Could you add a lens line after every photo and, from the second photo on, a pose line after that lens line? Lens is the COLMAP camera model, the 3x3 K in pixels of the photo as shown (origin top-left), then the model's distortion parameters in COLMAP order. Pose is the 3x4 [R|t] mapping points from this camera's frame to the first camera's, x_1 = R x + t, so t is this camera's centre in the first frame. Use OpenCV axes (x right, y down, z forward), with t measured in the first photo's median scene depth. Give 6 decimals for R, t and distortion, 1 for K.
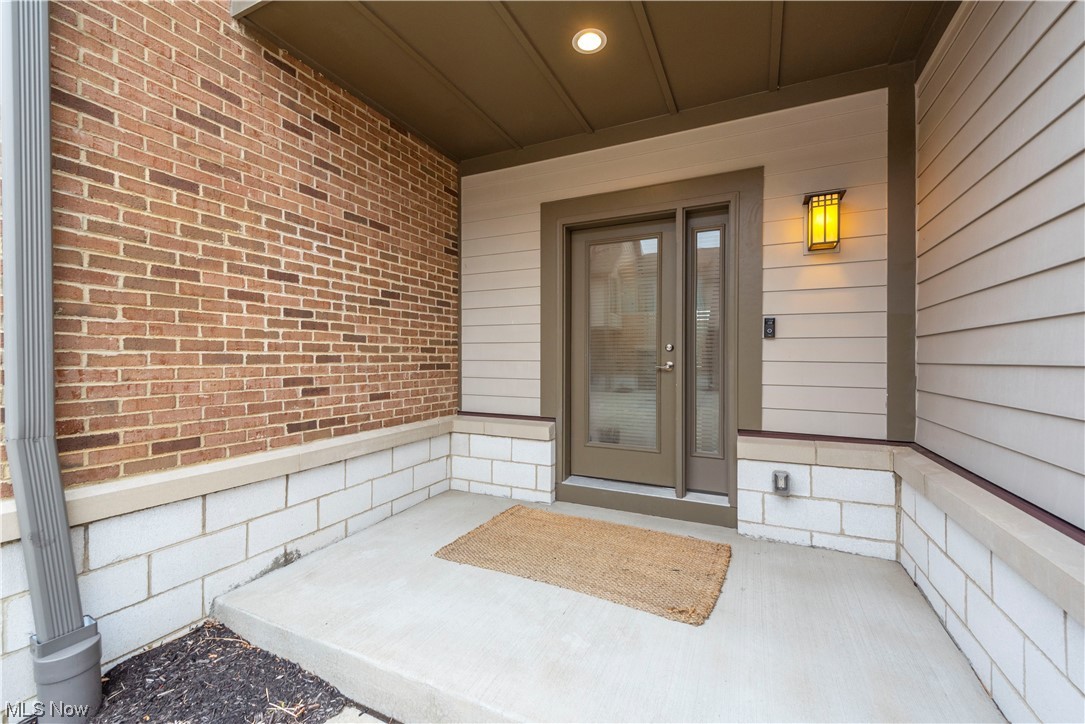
lens RADIAL K [[435.6, 0, 536.4], [0, 435.6, 360.5], [0, 0, 1]] dist [0.002165, -0.000709]
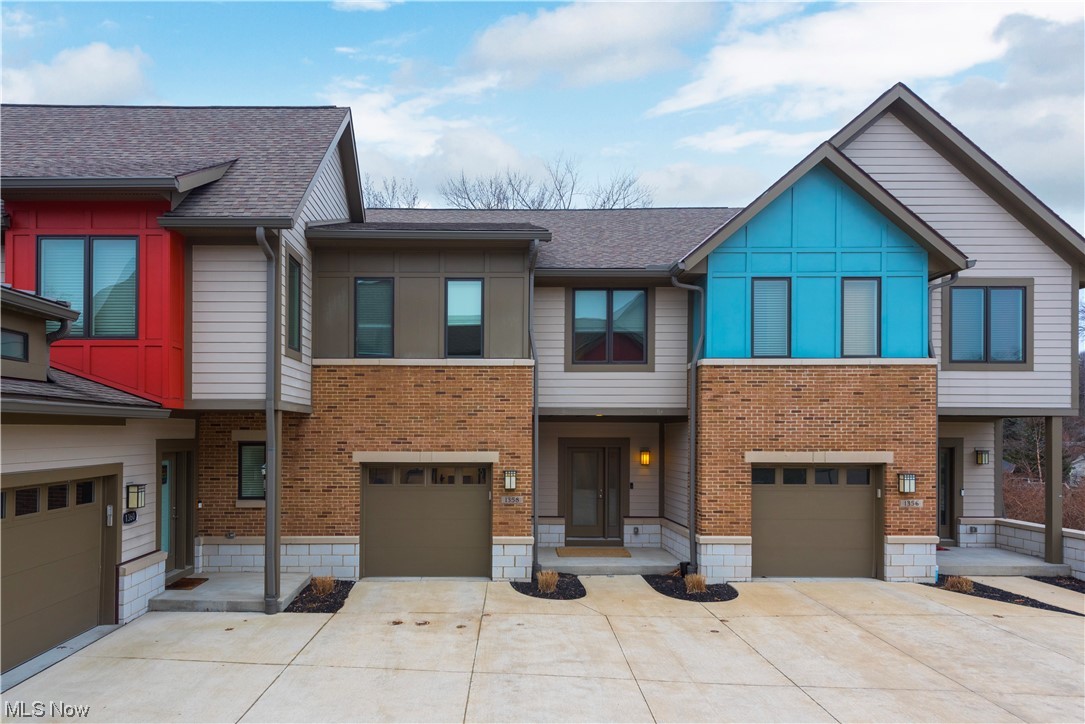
lens RADIAL K [[676.8, 0, 481.3], [0, 676.8, 423.5], [0, 0, 1]] dist [0.013310, -0.000136]
pose [[0.892746, 0.004252, 0.450540, -2.873755], [-0.001266, 0.999975, -0.006929, -0.519433], [-0.450558, 0.005615, 0.892730, -3.169991]]
